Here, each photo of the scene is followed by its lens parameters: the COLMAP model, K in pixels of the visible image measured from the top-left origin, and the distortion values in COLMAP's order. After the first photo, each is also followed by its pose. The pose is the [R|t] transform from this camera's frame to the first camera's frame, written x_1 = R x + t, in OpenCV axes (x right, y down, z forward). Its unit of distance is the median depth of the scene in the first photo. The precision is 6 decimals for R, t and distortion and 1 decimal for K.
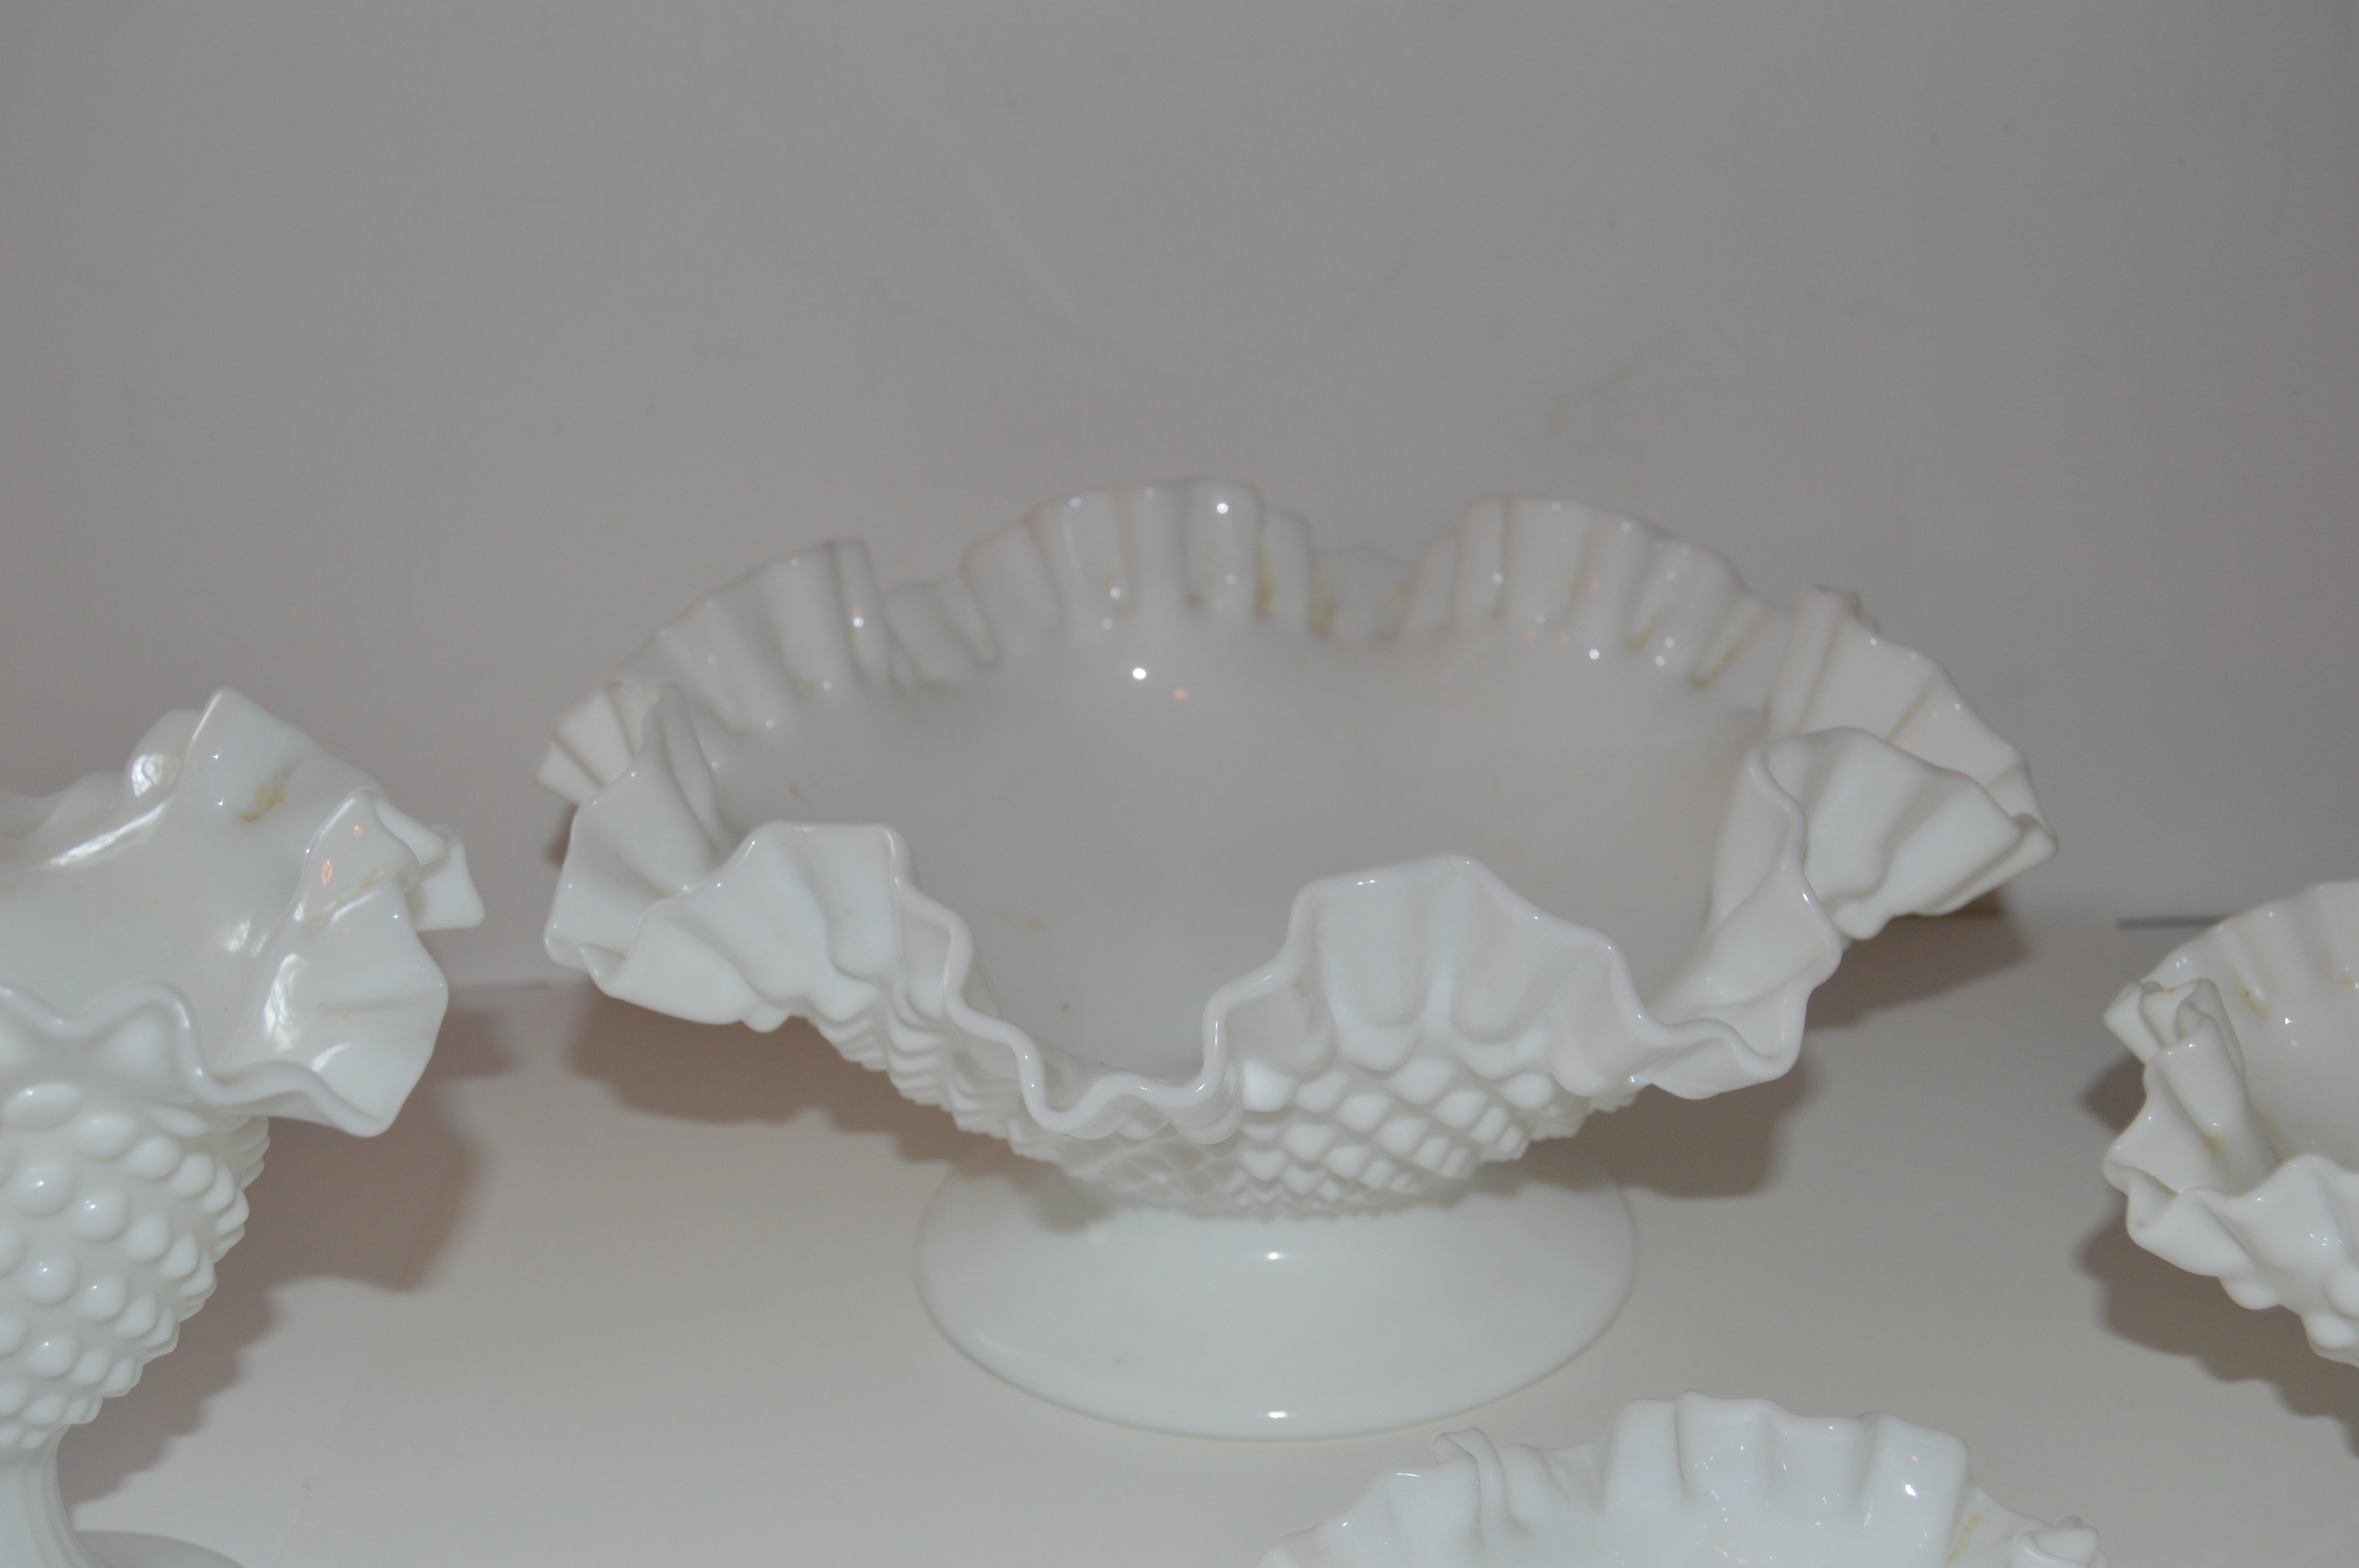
lens RADIAL K [[2933.3, 0, 1256.4], [0, 2933.3, 785.4], [0, 0, 1]] dist [-0.071854, 0.017087]
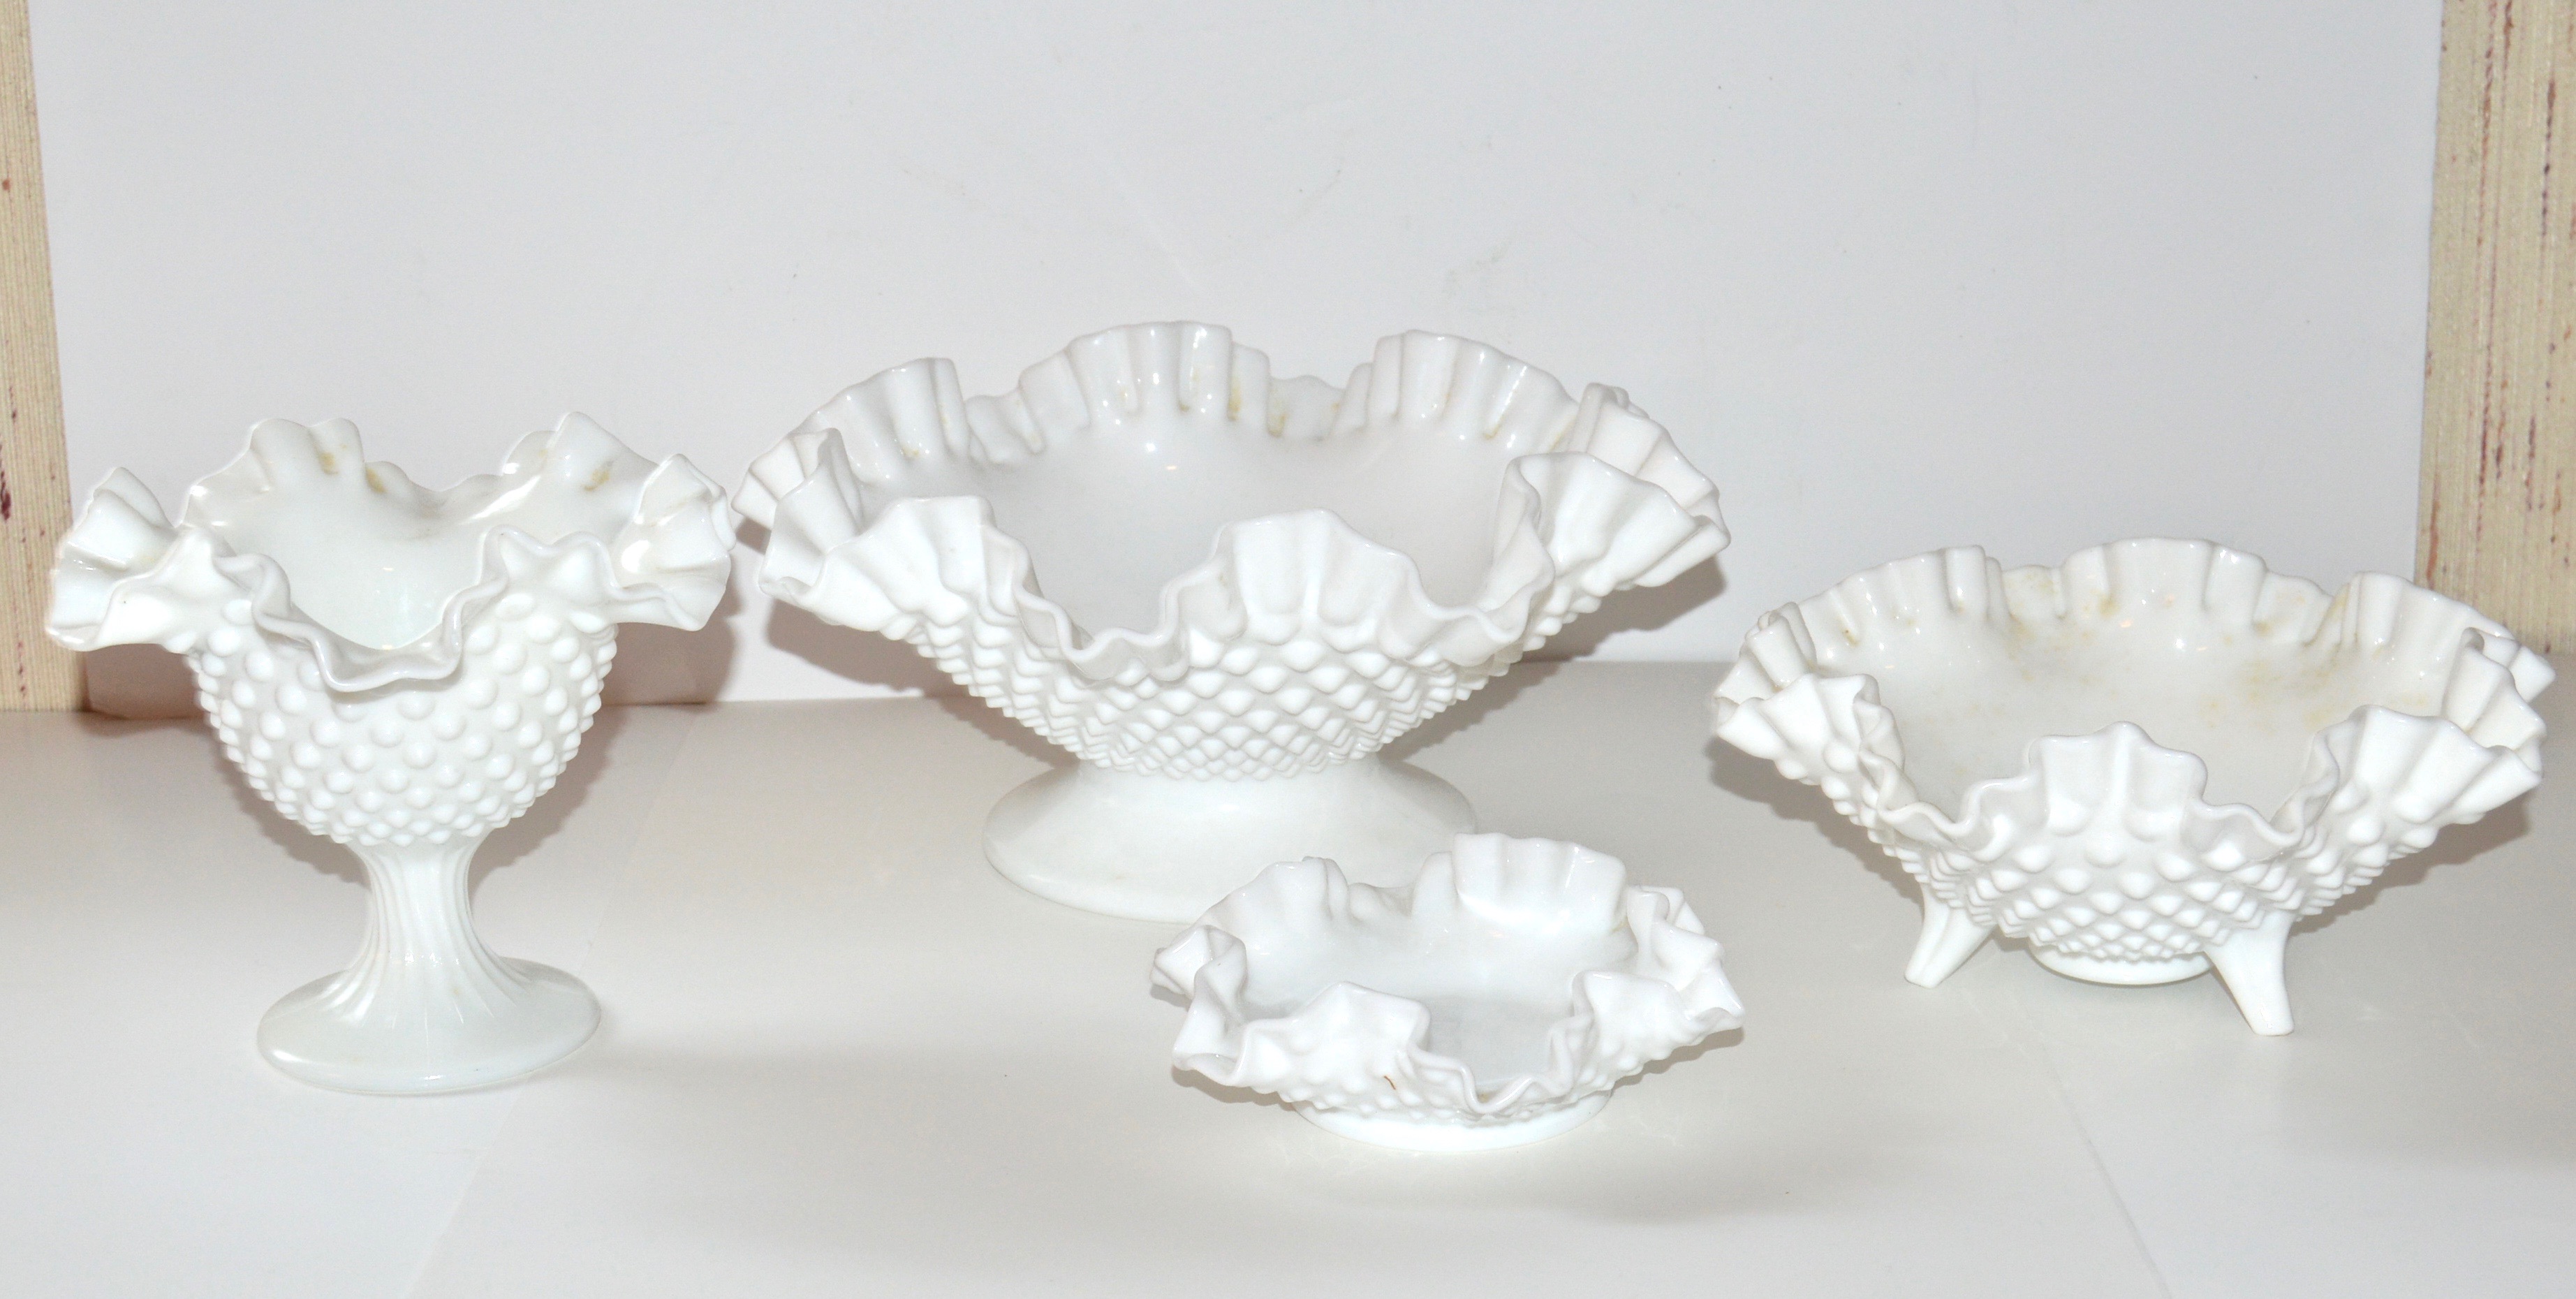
lens RADIAL K [[3612.4, 0, 1321.9], [0, 3612.4, 644.4], [0, 0, 1]] dist [-0.049411, -0.012982]
pose [[0.999952, 0.006950, -0.006891, 0.076171], [-0.007377, 0.997925, -0.063957, 0.210196], [0.006432, 0.064005, 0.997929, -0.950295]]
